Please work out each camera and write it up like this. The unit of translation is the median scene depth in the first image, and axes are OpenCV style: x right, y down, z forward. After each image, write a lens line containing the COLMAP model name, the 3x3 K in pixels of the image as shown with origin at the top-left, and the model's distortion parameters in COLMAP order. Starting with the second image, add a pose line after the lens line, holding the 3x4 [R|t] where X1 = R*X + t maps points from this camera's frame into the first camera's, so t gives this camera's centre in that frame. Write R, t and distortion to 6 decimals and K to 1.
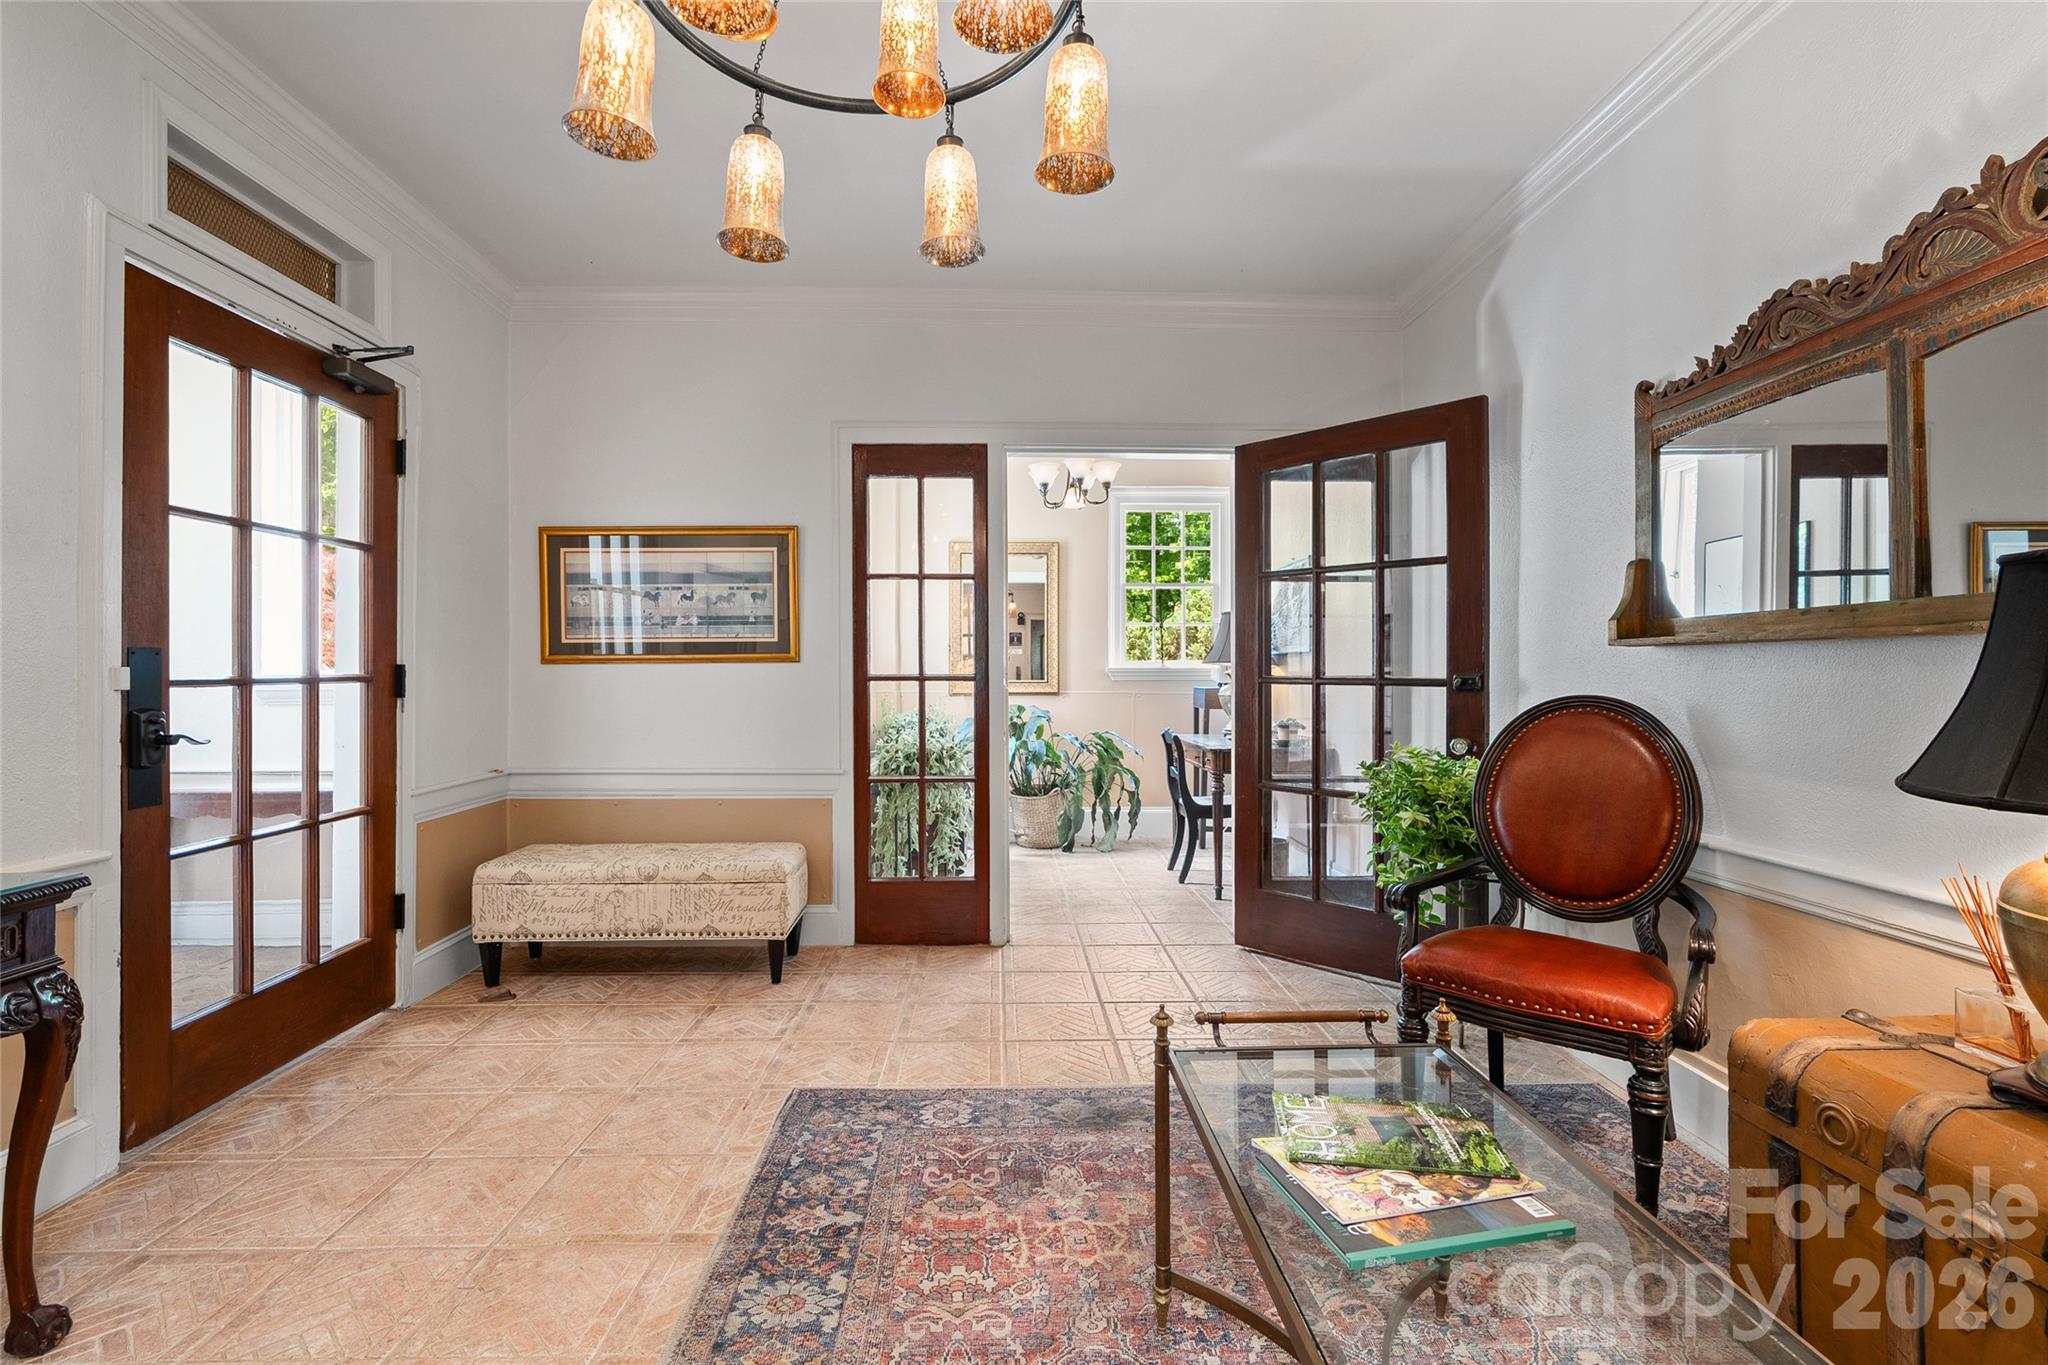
lens RADIAL K [[920.6, 0, 1018.6], [0, 920.6, 680.5], [0, 0, 1]] dist [-0.002240, 0.000198]
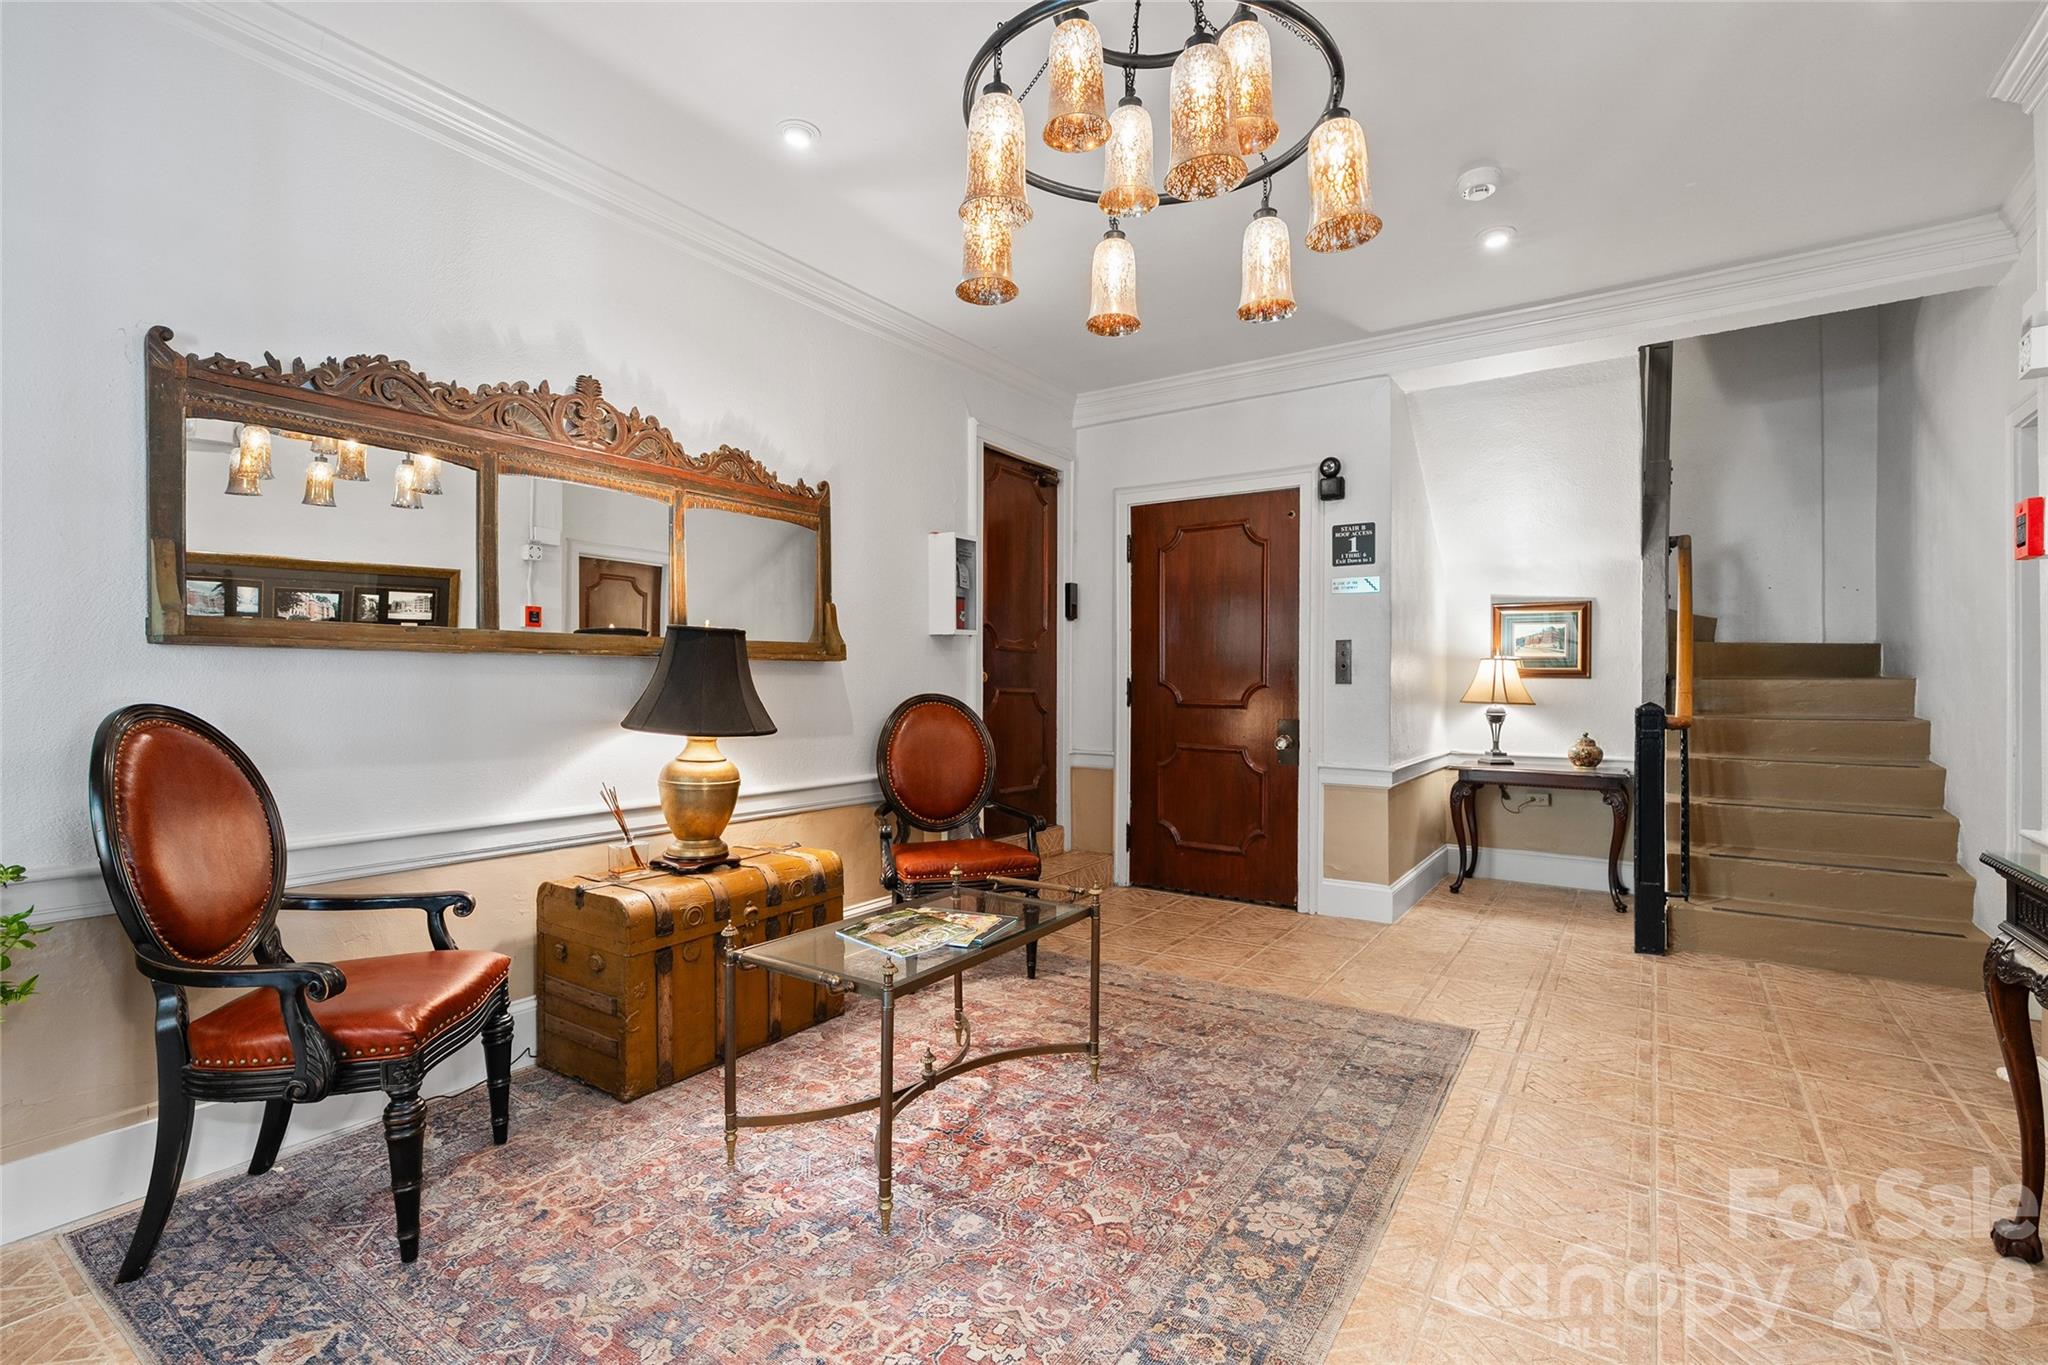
lens RADIAL K [[920.6, 0, 1018.1], [0, 920.6, 681.0], [0, 0, 1]] dist [-0.002240, 0.000198]
pose [[-0.809133, -0.001438, 0.587623, -0.652607], [0.000304, 0.999996, 0.002866, -0.008236], [-0.587625, 0.002498, -0.809130, 1.788792]]
